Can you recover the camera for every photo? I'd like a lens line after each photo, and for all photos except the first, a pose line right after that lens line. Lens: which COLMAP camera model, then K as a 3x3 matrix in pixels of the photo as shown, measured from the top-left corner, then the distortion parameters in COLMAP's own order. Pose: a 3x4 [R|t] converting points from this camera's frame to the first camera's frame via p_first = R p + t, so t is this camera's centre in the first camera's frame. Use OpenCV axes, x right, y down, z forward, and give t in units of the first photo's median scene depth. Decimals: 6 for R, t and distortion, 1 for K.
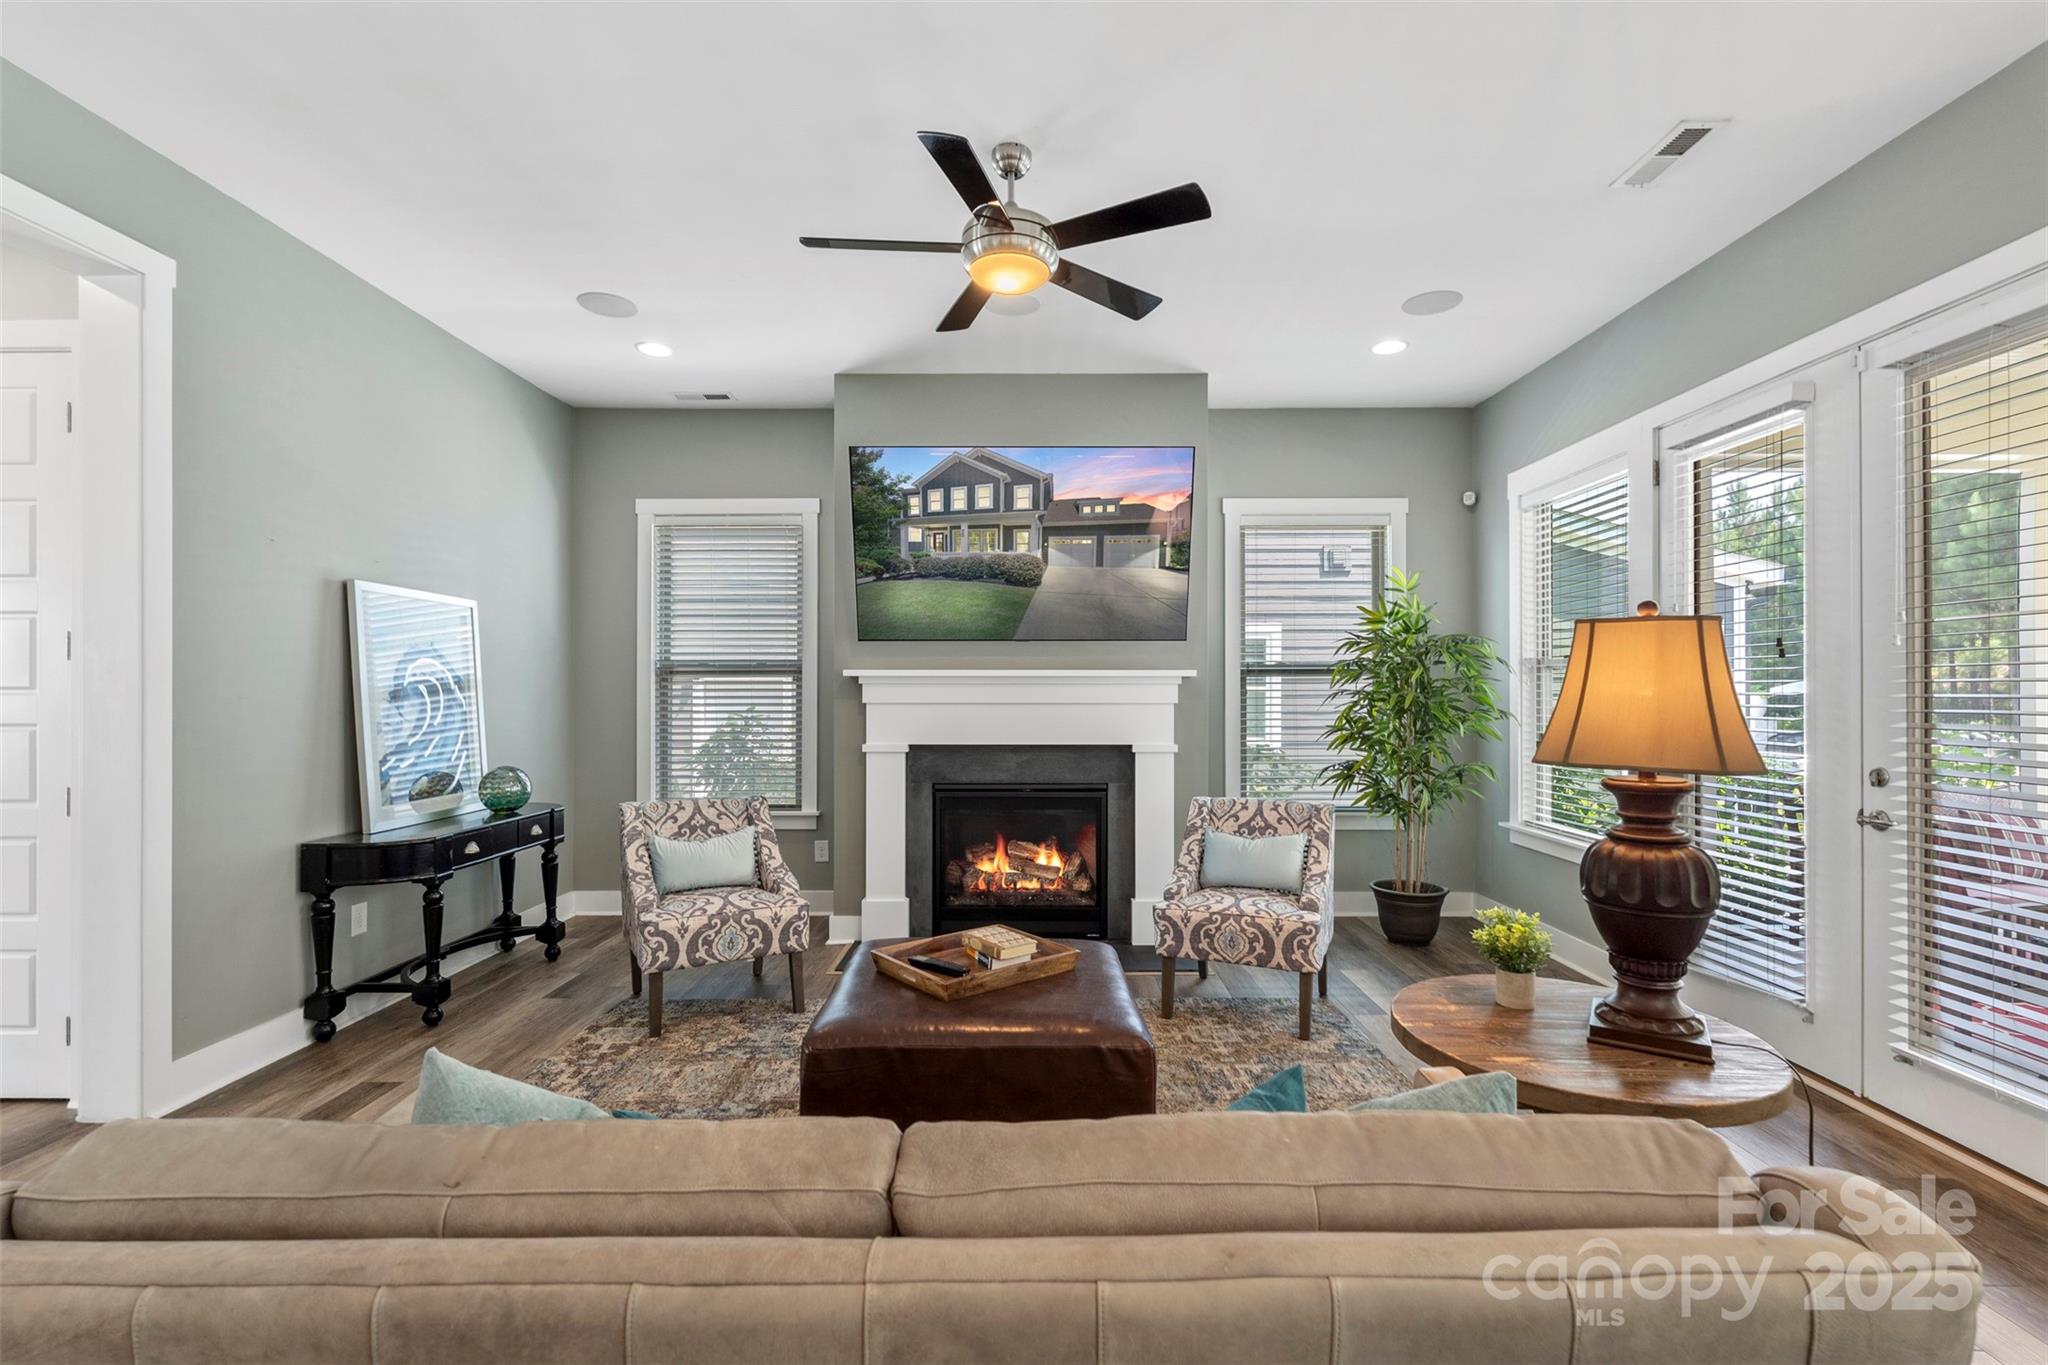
lens RADIAL K [[912.4, 0, 1028.0], [0, 912.4, 681.7], [0, 0, 1]] dist [-0.001705, 0.000228]
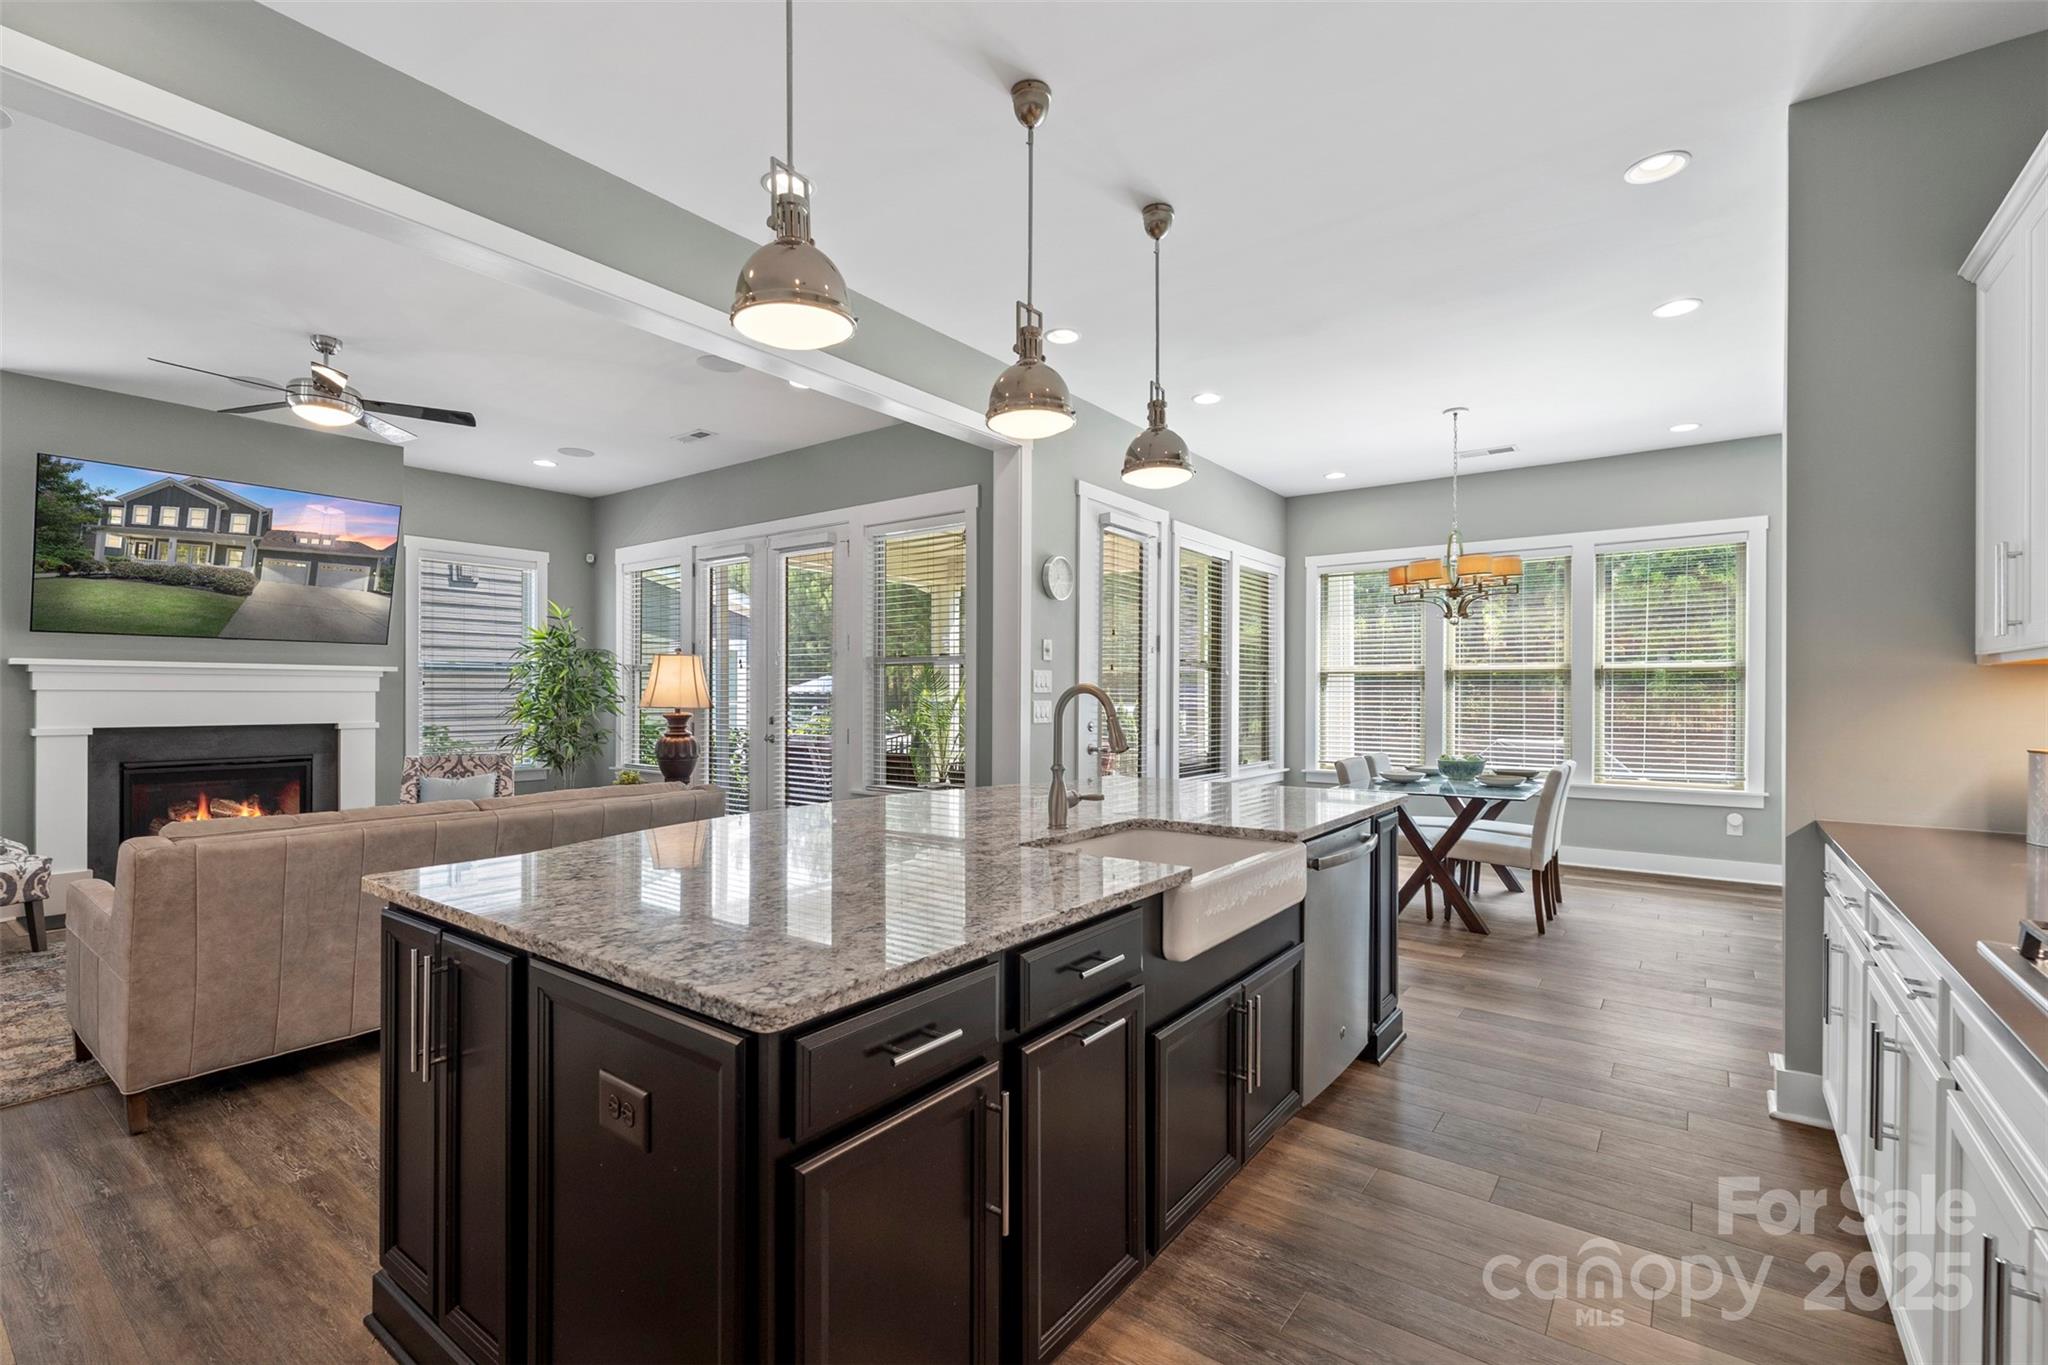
lens RADIAL K [[912.4, 0, 1034.2], [0, 912.4, 689.5], [0, 0, 1]] dist [-0.001705, 0.000228]
pose [[0.590880, 0.004623, 0.806746, -0.360744], [-0.014040, 0.999891, 0.004553, 0.001271], [-0.806638, -0.014017, 0.590880, -0.591960]]
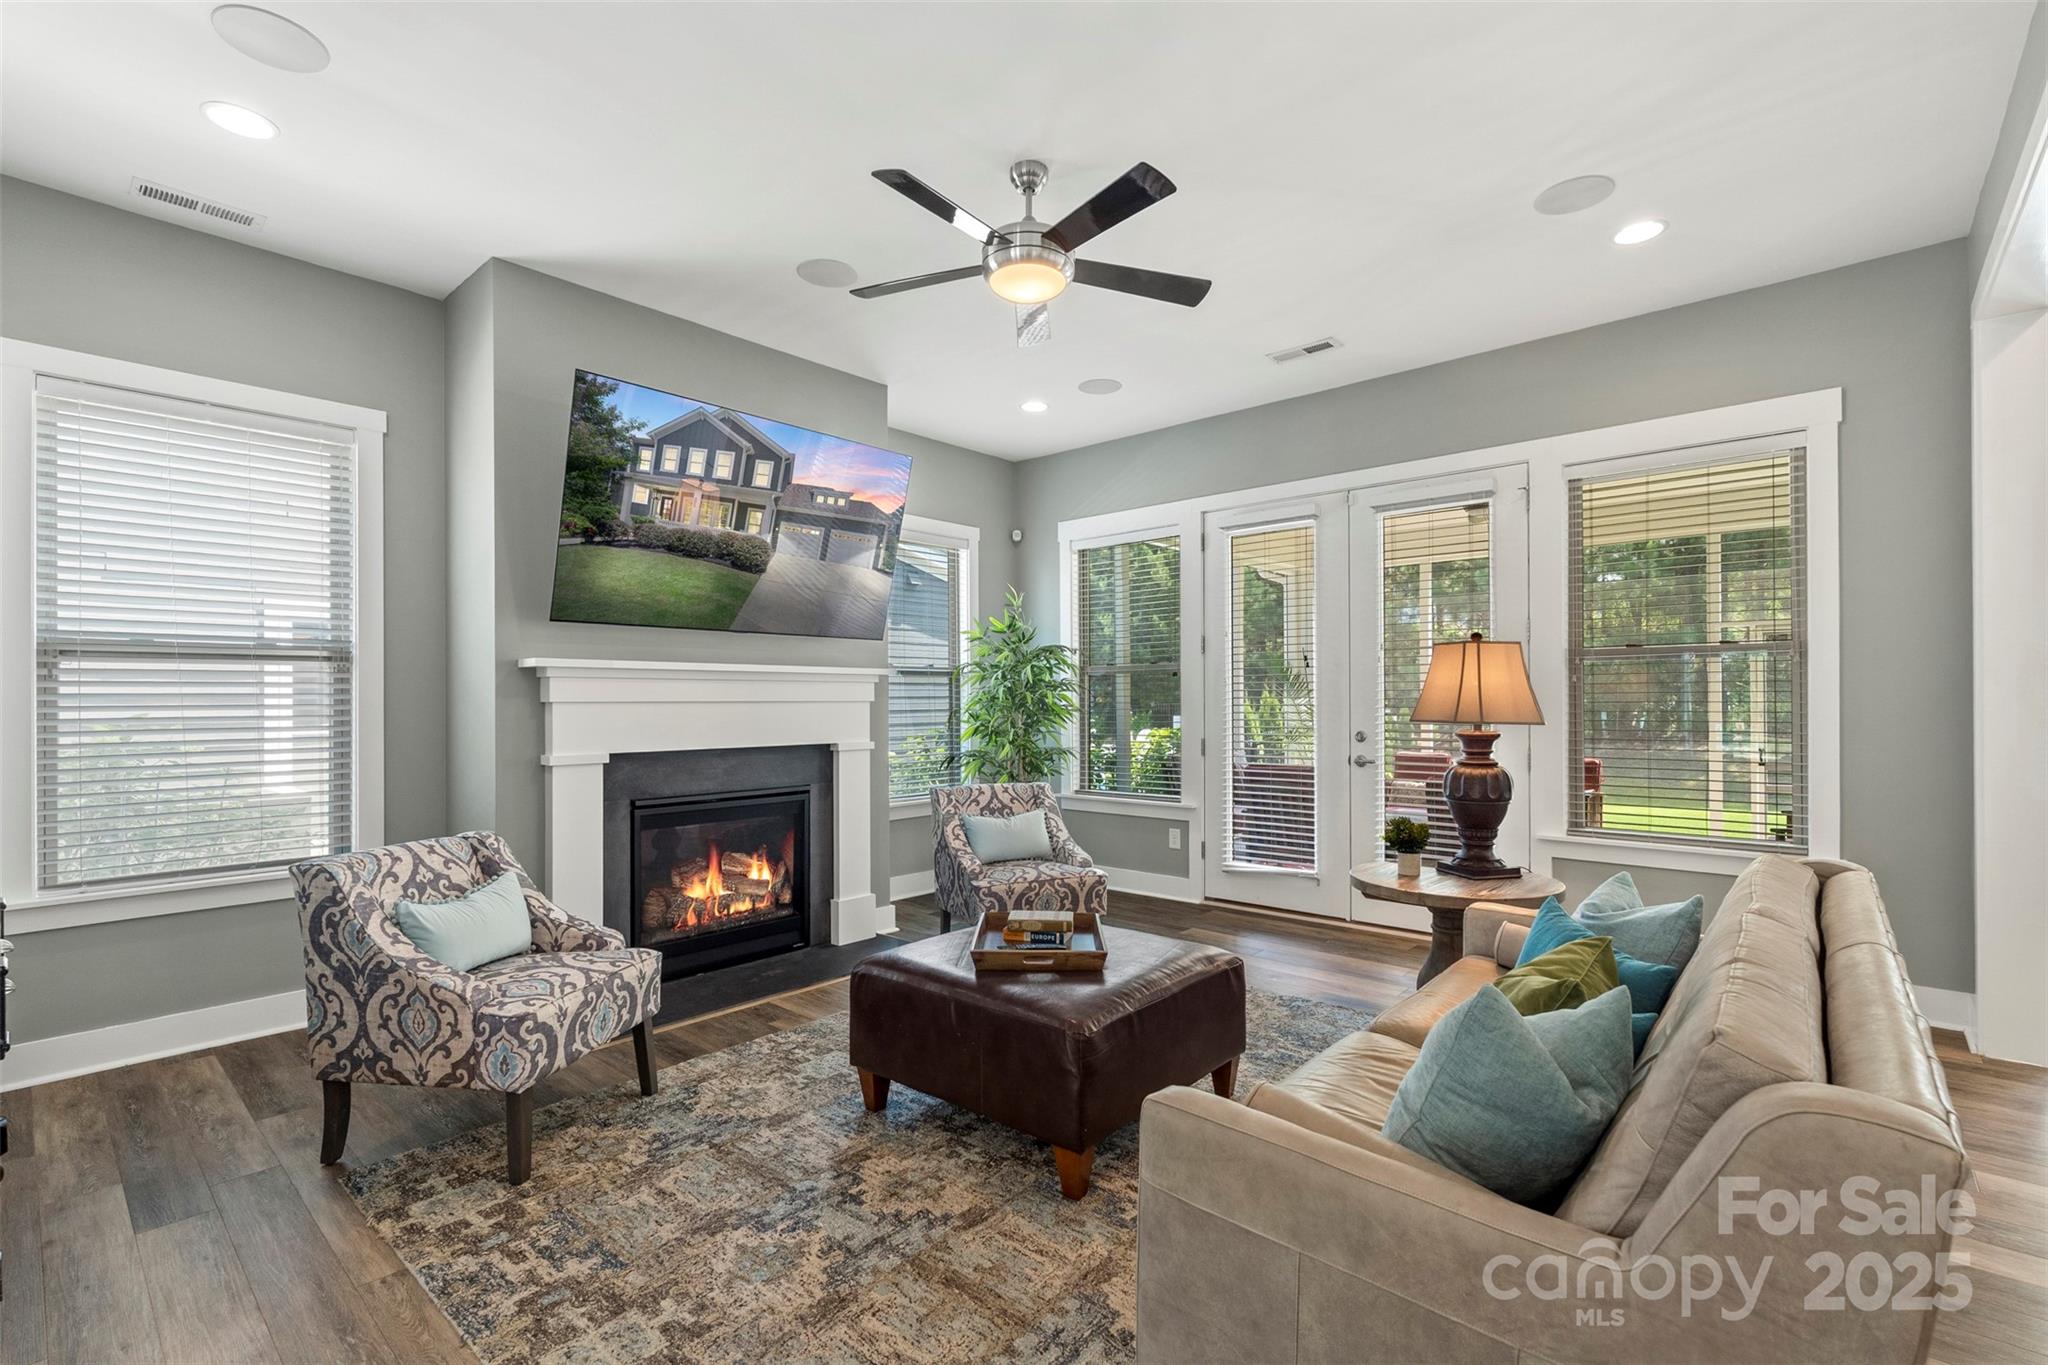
lens RADIAL K [[912.4, 0, 1037.8], [0, 912.4, 691.6], [0, 0, 1]] dist [-0.001705, 0.000228]
pose [[0.652807, 0.005864, 0.757501, -0.510858], [-0.004349, 0.999983, -0.003994, 0.016871], [-0.757512, -0.000687, 0.652821, 0.196627]]
